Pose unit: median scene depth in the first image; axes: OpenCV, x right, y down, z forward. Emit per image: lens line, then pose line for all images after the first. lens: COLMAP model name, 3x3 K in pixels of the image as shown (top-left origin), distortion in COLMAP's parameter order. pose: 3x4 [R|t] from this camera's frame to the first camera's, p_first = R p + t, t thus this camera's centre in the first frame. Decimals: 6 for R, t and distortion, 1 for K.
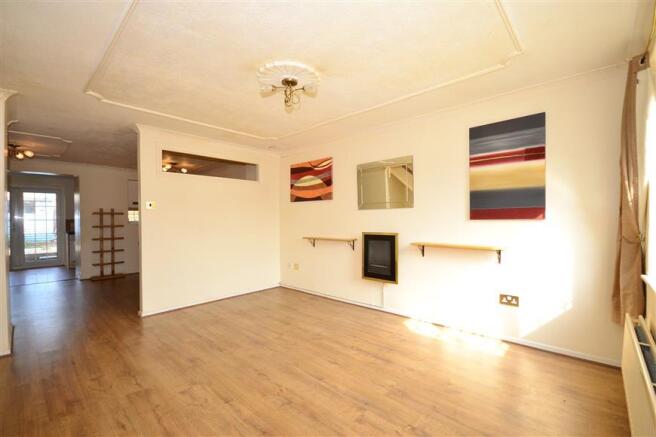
lens RADIAL K [[290.2, 0, 326.5], [0, 290.2, 219.0], [0, 0, 1]] dist [-0.017100, -0.001030]
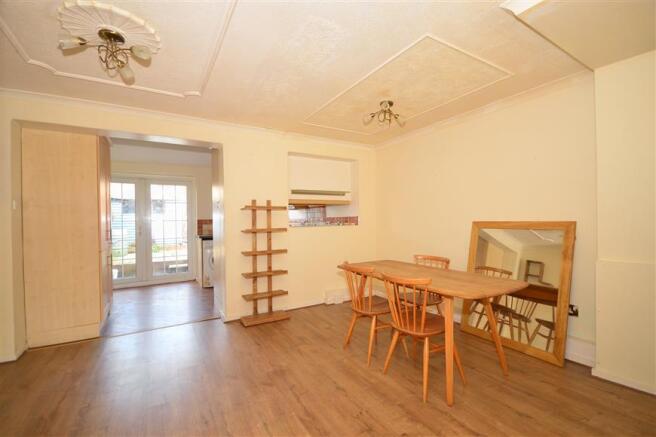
lens RADIAL K [[290.2, 0, 330.7], [0, 290.2, 220.2], [0, 0, 1]] dist [-0.017100, -0.001030]
pose [[0.959160, -0.001436, -0.282861, -0.456991], [0.002714, 0.999988, 0.004125, 0.002519], [0.282852, -0.004724, 0.959152, 0.470163]]
